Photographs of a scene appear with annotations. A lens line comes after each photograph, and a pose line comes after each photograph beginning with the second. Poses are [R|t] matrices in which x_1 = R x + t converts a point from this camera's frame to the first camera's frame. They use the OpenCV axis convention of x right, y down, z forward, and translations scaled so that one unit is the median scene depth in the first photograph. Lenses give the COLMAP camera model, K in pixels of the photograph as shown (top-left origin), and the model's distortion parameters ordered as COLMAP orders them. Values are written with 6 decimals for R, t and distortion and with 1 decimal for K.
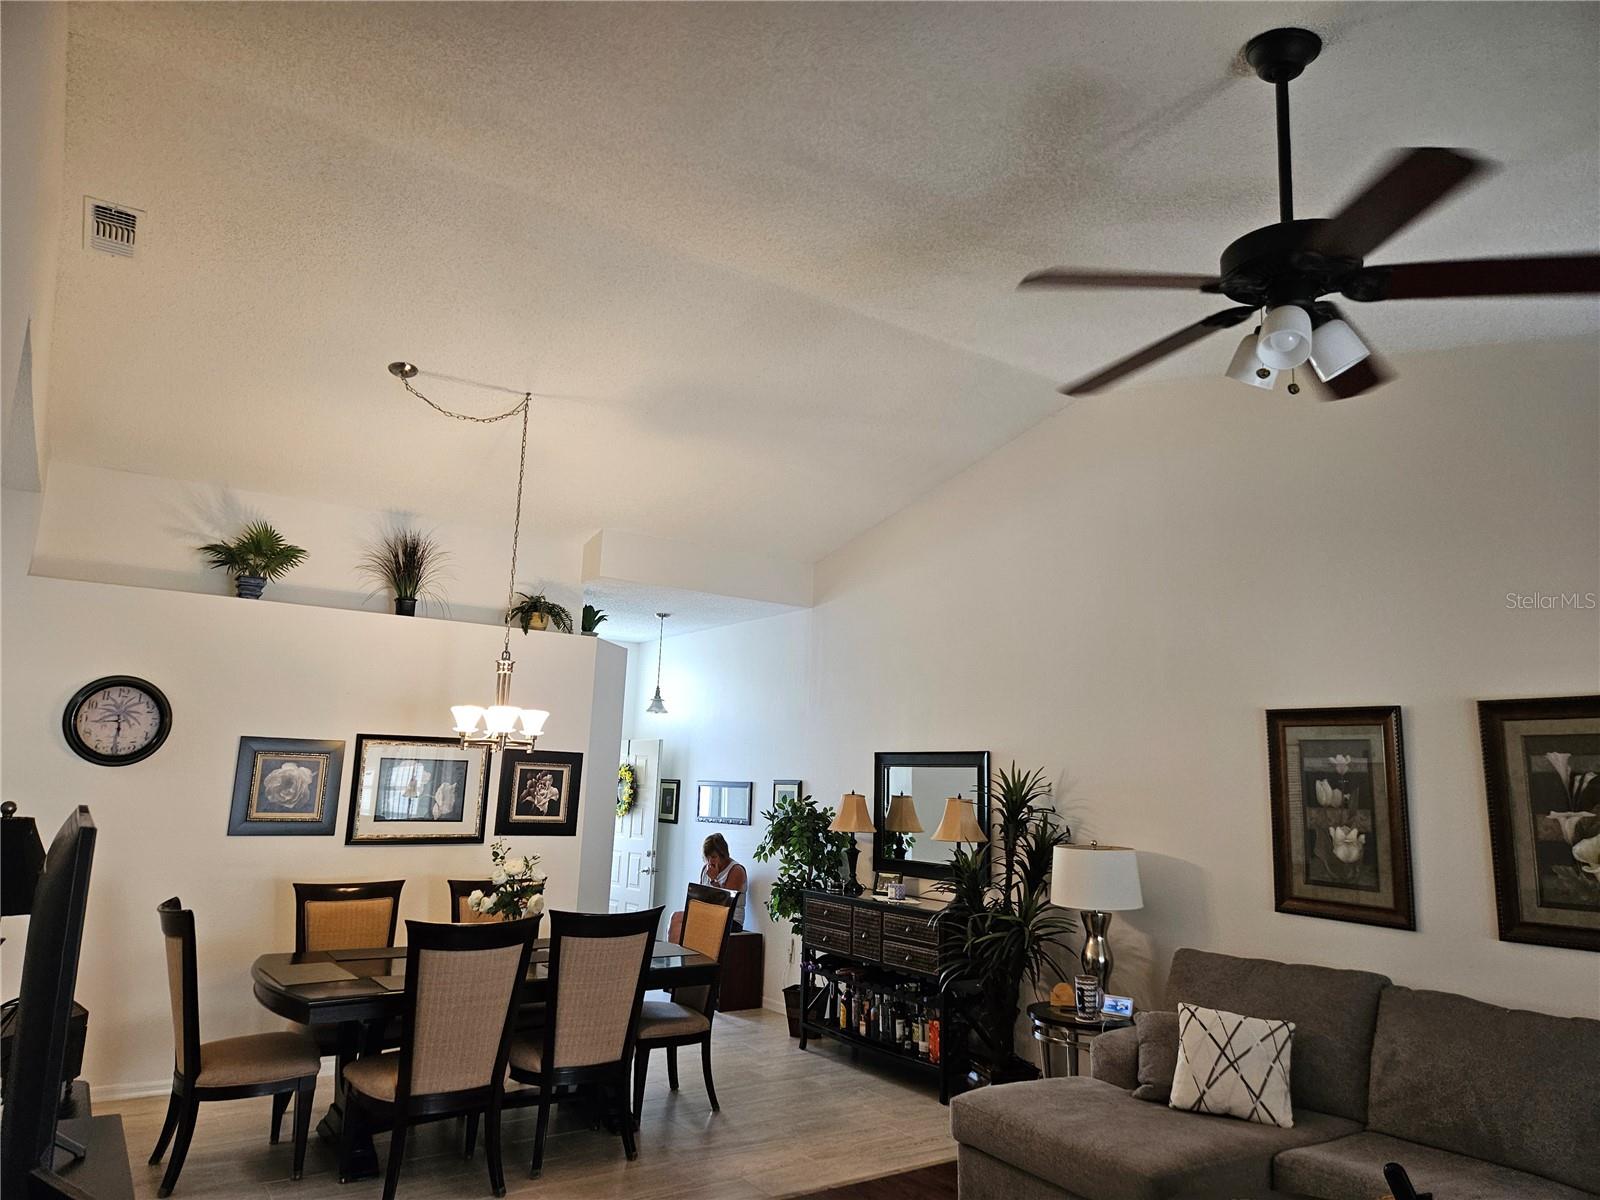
lens RADIAL K [[1074.5, 0, 791.6], [0, 1074.5, 597.8], [0, 0, 1]] dist [0.067004, -0.051132]
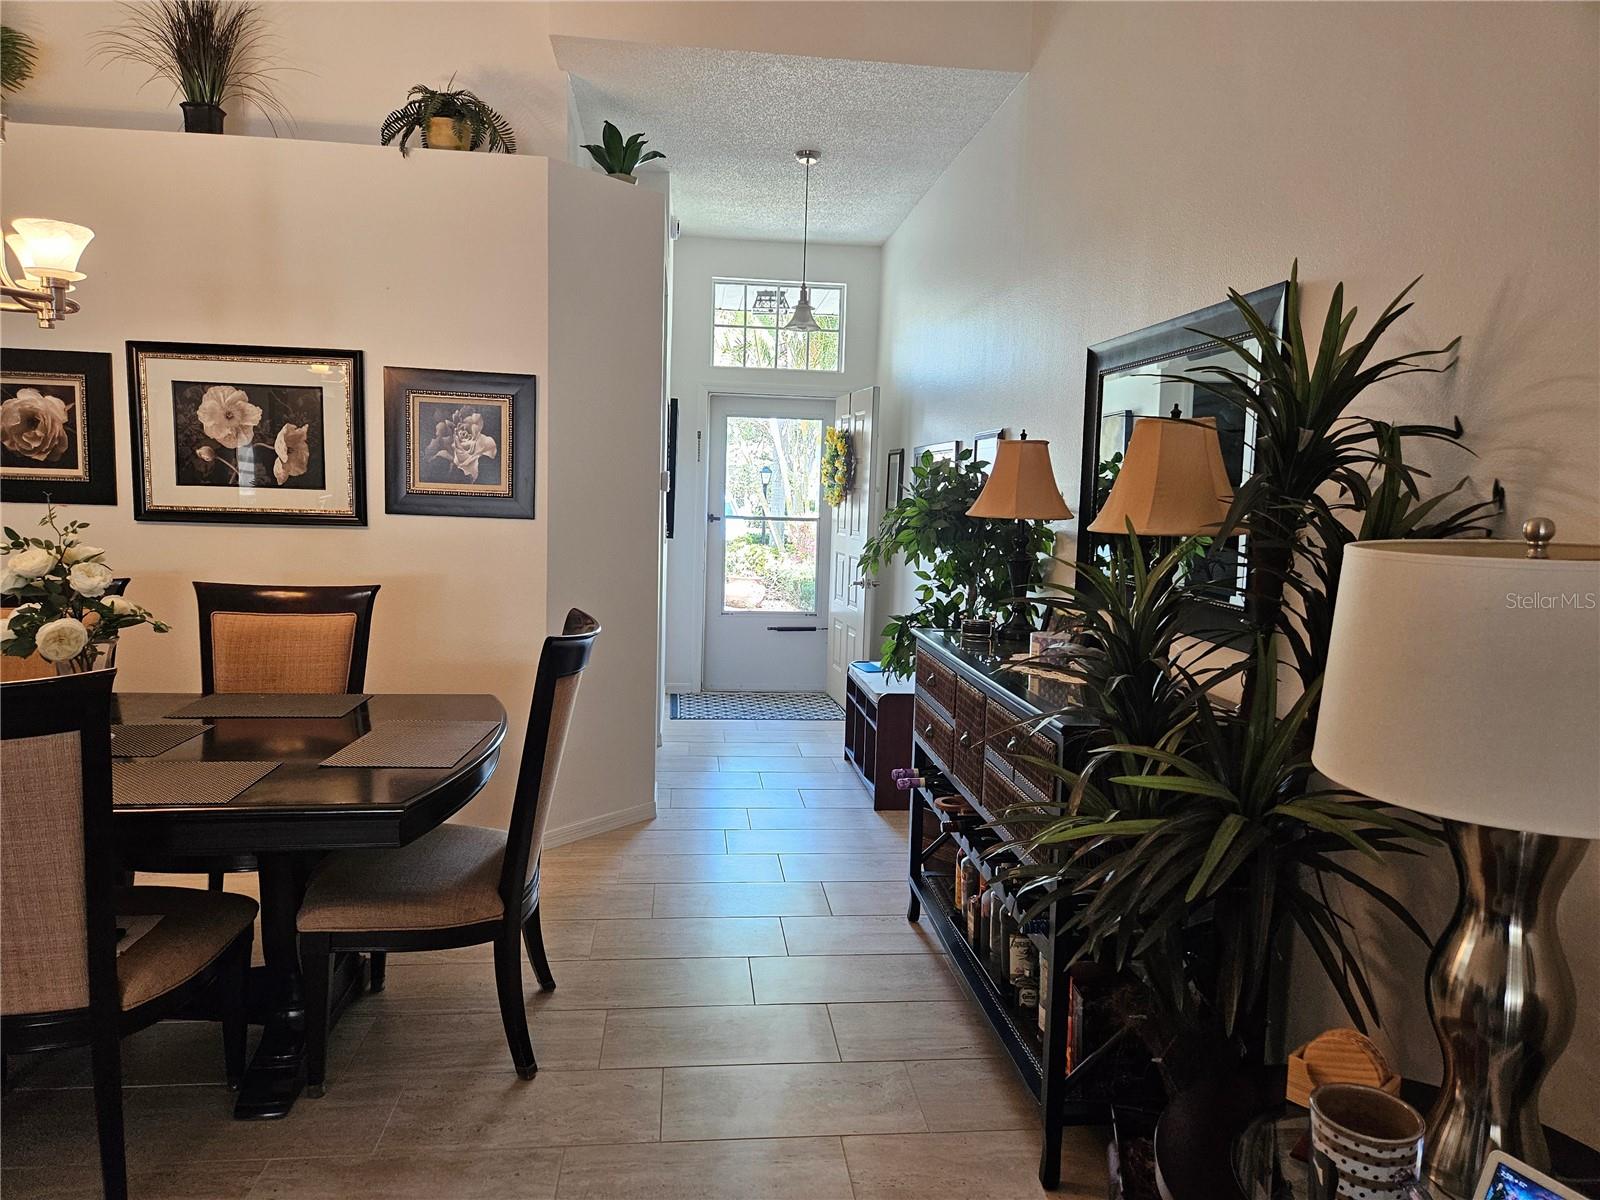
lens RADIAL K [[1074.5, 0, 791.6], [0, 1074.5, 597.8], [0, 0, 1]] dist [0.067004, -0.051132]
pose [[0.882171, 0.042763, -0.468983, 0.256048], [0.080536, 0.967498, 0.239710, 0.177188], [0.463991, -0.249235, 0.850055, 0.746467]]
